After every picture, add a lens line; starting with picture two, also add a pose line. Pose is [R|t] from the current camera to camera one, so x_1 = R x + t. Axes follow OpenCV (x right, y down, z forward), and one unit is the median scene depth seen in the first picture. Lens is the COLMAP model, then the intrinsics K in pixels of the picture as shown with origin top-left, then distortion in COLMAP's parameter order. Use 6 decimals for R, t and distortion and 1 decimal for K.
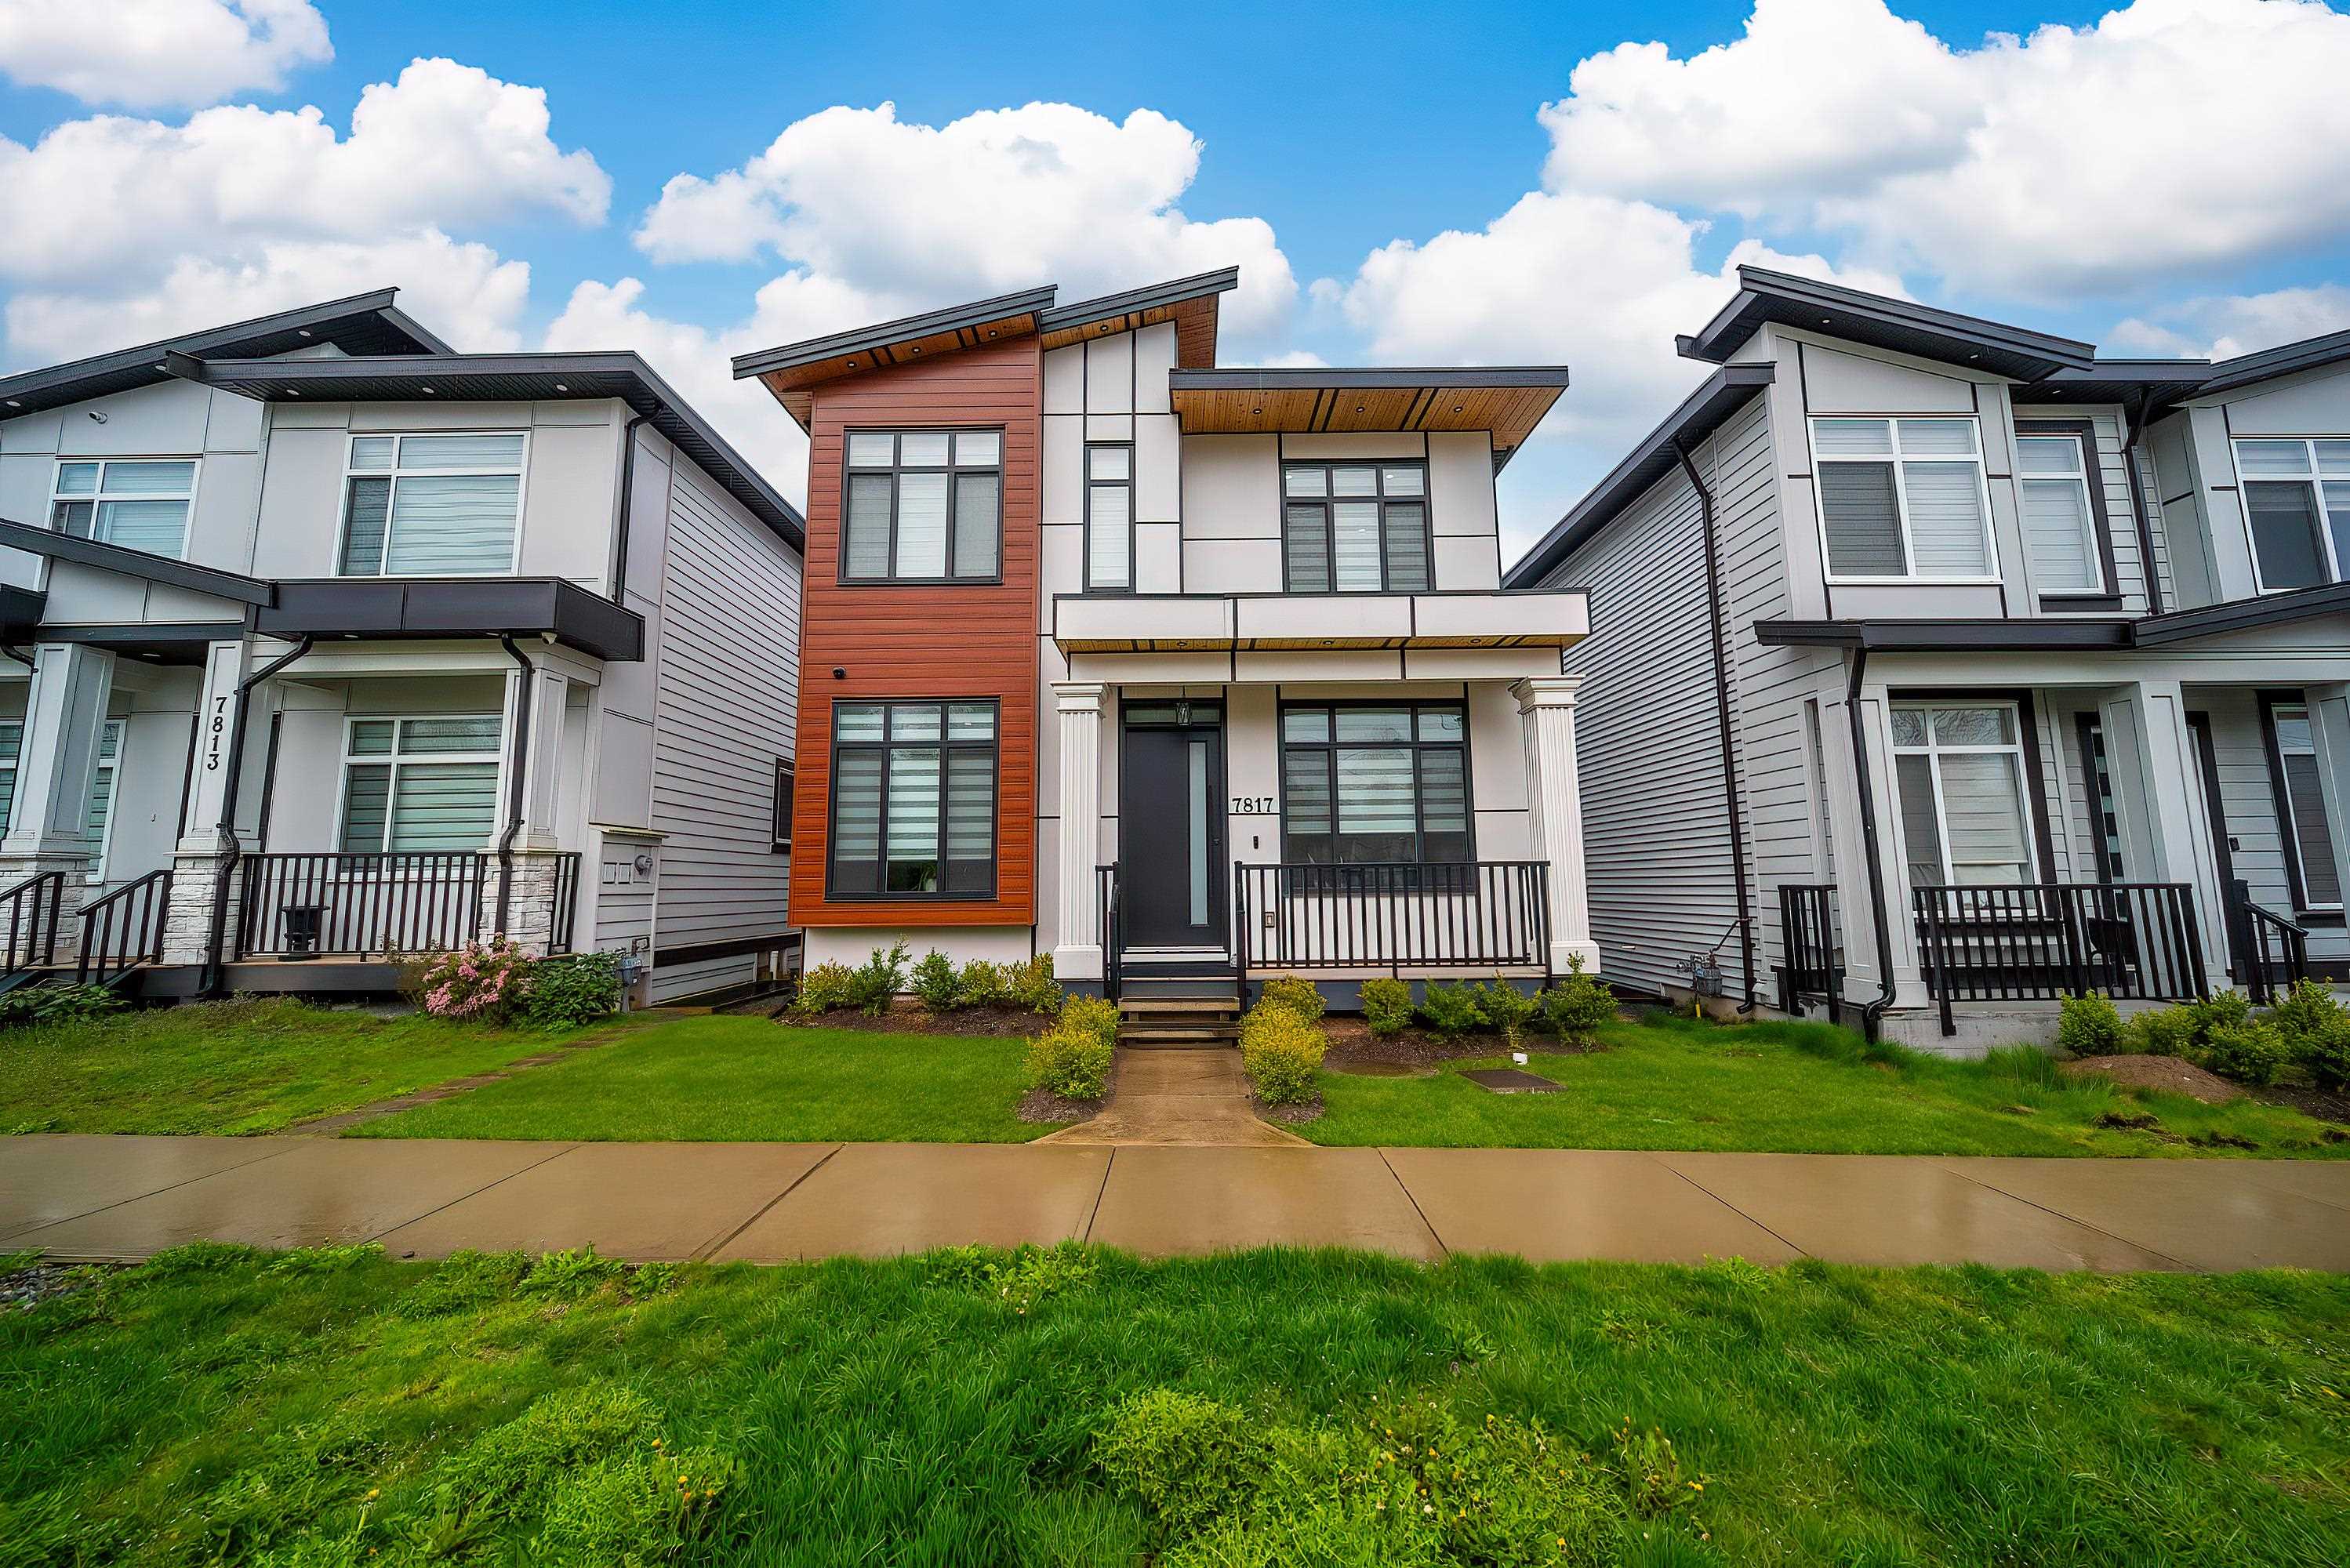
lens RADIAL K [[836.8, 0, 1183.8], [0, 836.8, 784.1], [0, 0, 1]] dist [0.000164, -0.000376]
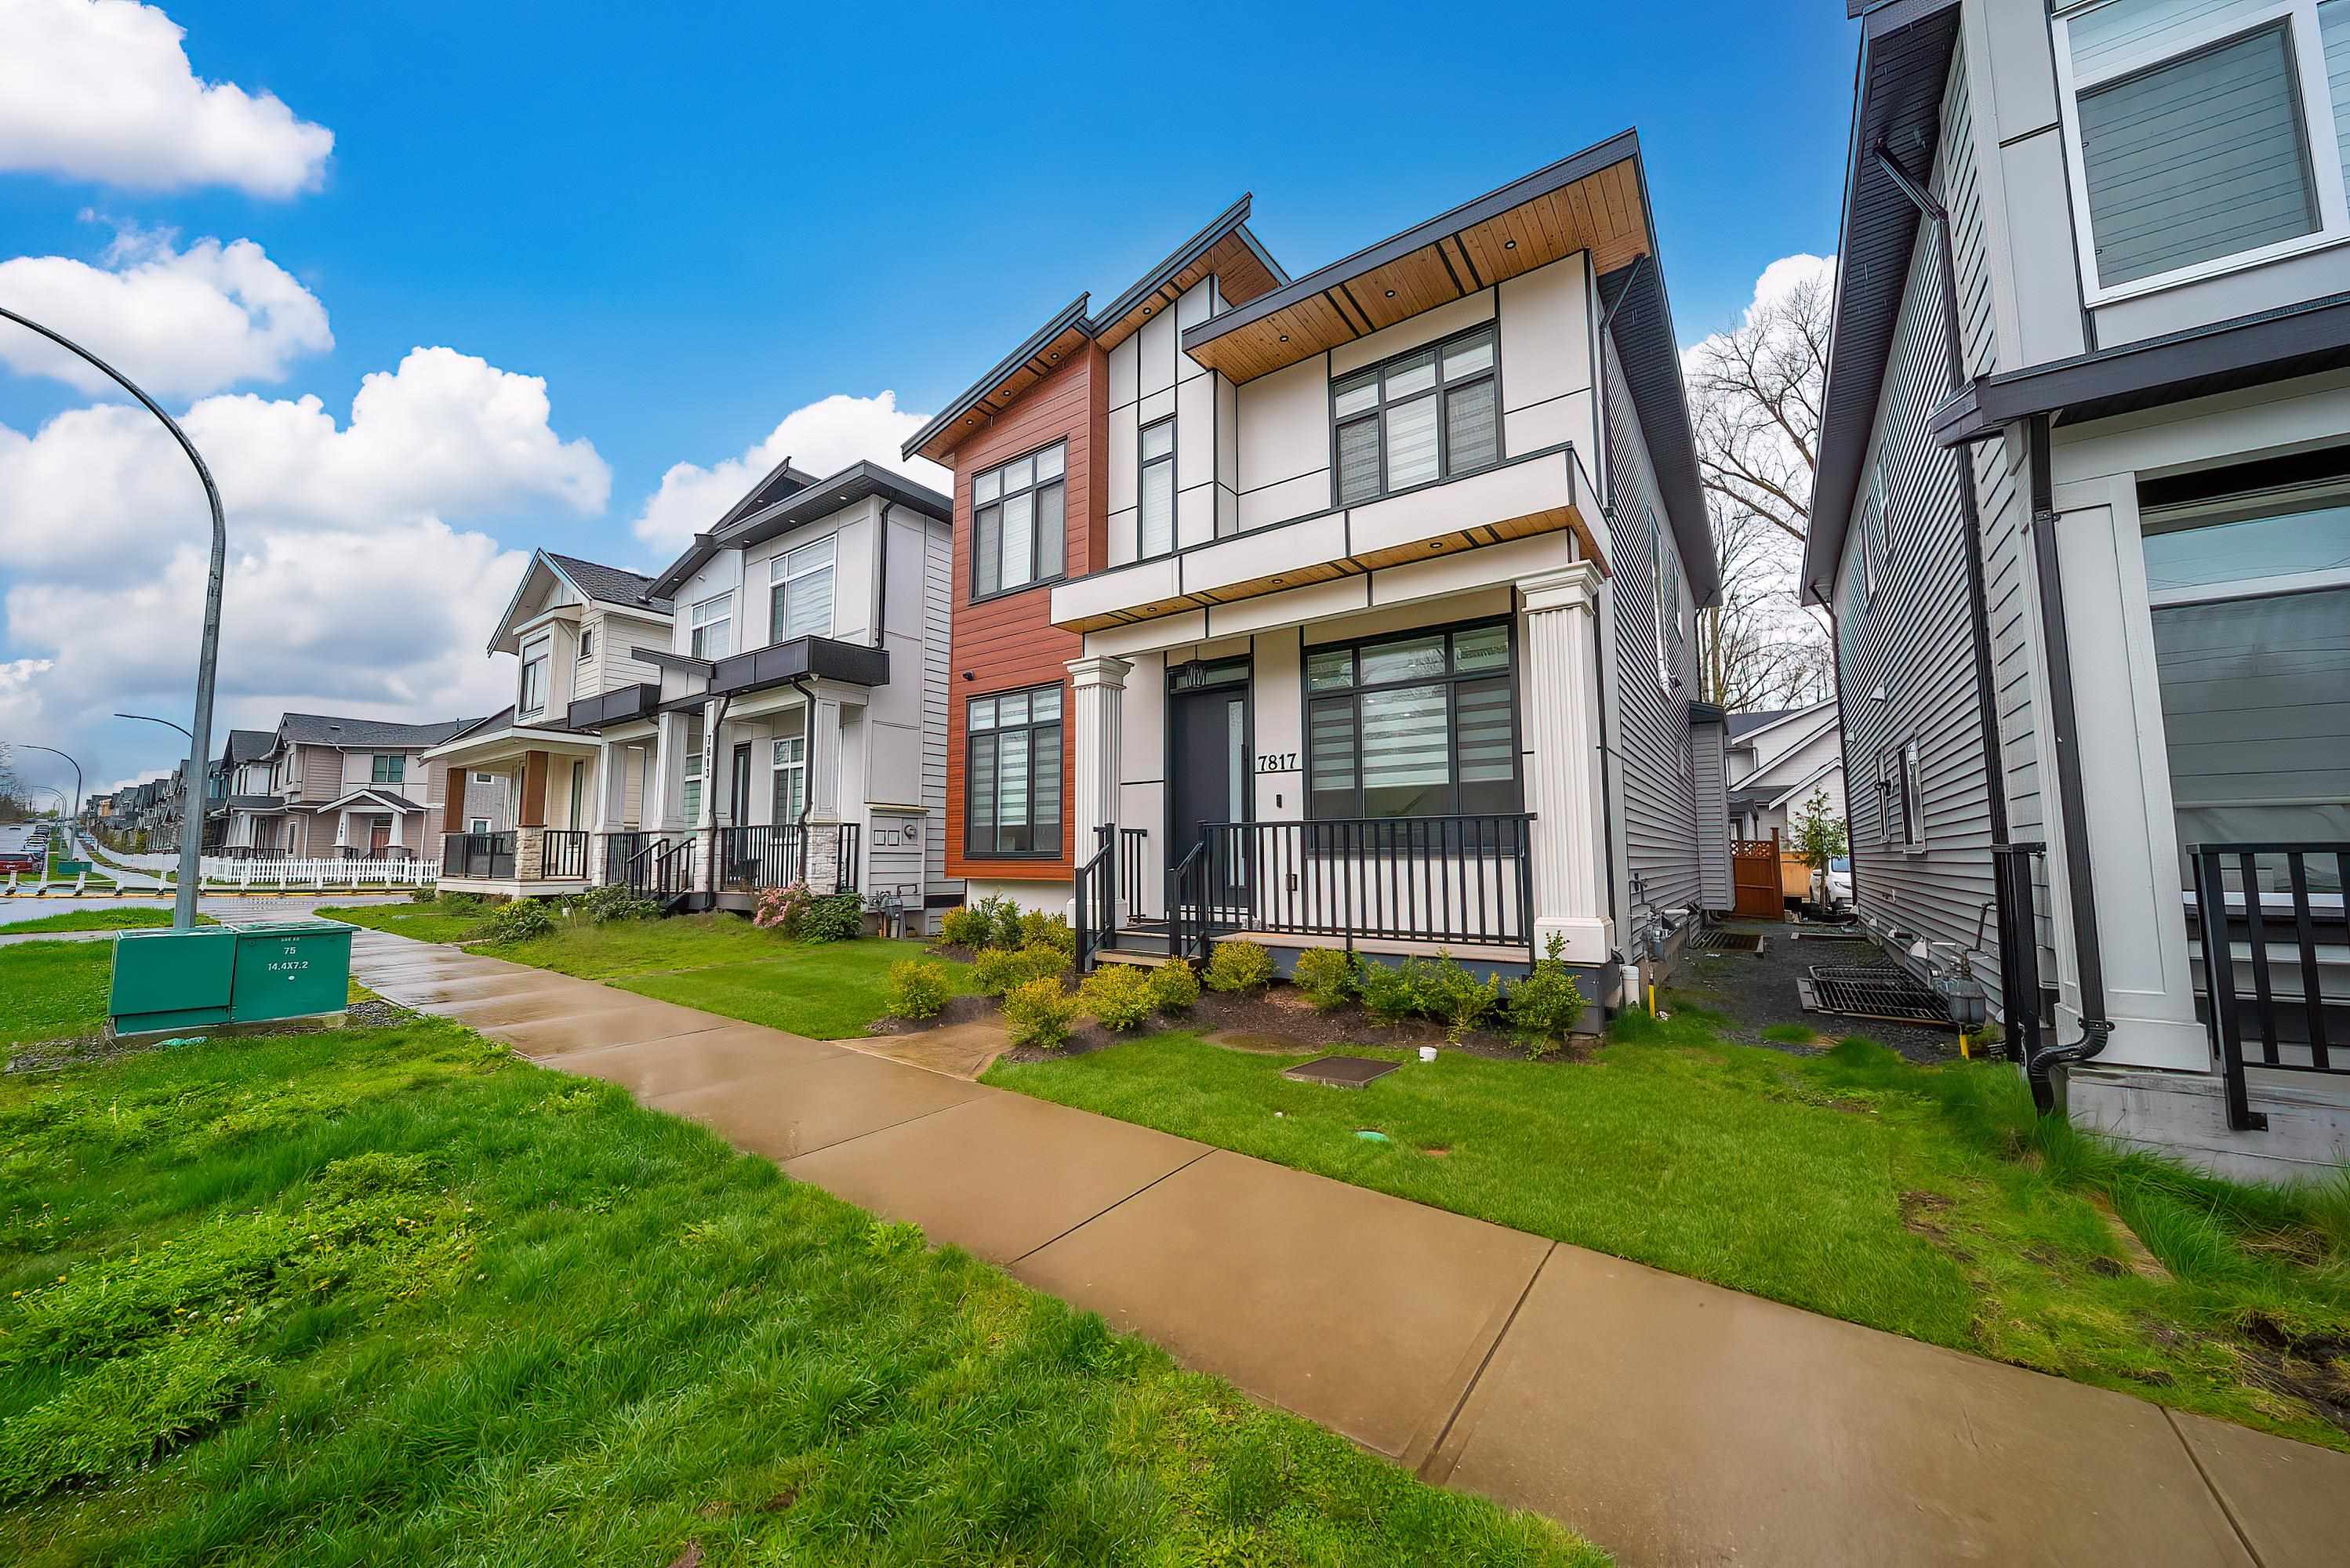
lens RADIAL K [[836.8, 0, 1179.5], [0, 836.8, 783.4], [0, 0, 1]] dist [0.000164, -0.000376]
pose [[0.808429, -0.044270, -0.586926, 0.556699], [0.065245, 0.997762, 0.014611, 0.028351], [0.584966, -0.050106, 0.809508, 0.165830]]
